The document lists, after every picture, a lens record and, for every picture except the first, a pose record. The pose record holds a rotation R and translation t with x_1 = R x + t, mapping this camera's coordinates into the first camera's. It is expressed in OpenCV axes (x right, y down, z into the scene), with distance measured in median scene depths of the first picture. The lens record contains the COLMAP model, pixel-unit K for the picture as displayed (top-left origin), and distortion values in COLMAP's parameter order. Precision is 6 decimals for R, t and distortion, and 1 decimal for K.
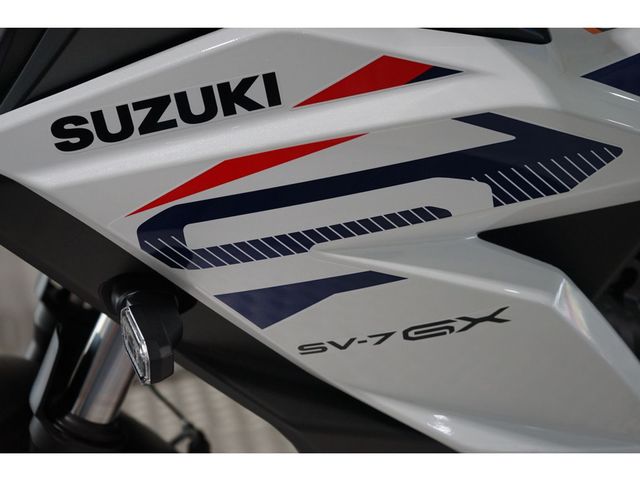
lens RADIAL K [[1154.1, 0, 320.2], [0, 1154.1, 240.2], [0, 0, 1]] dist [-0.003387, 0.000000]
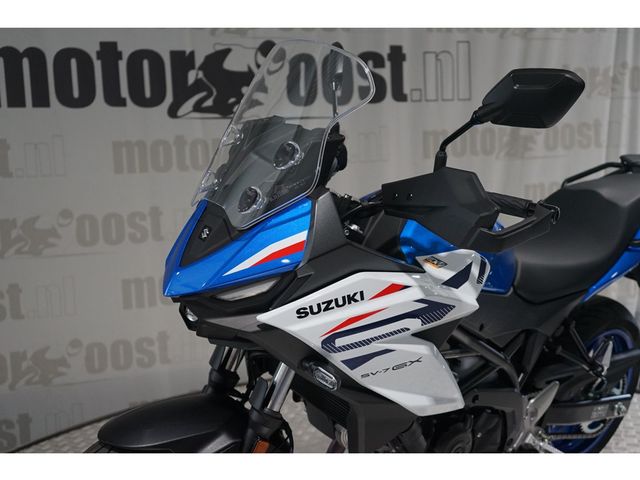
lens RADIAL K [[759.1, 0, 319.1], [0, 759.1, 240.4], [0, 0, 1]] dist [0.000473, 0.000000]
pose [[0.949578, -0.036213, 0.311432, -0.812425], [0.066137, 0.994092, -0.086063, -0.108002], [-0.306476, 0.102321, 0.946363, -1.002465]]
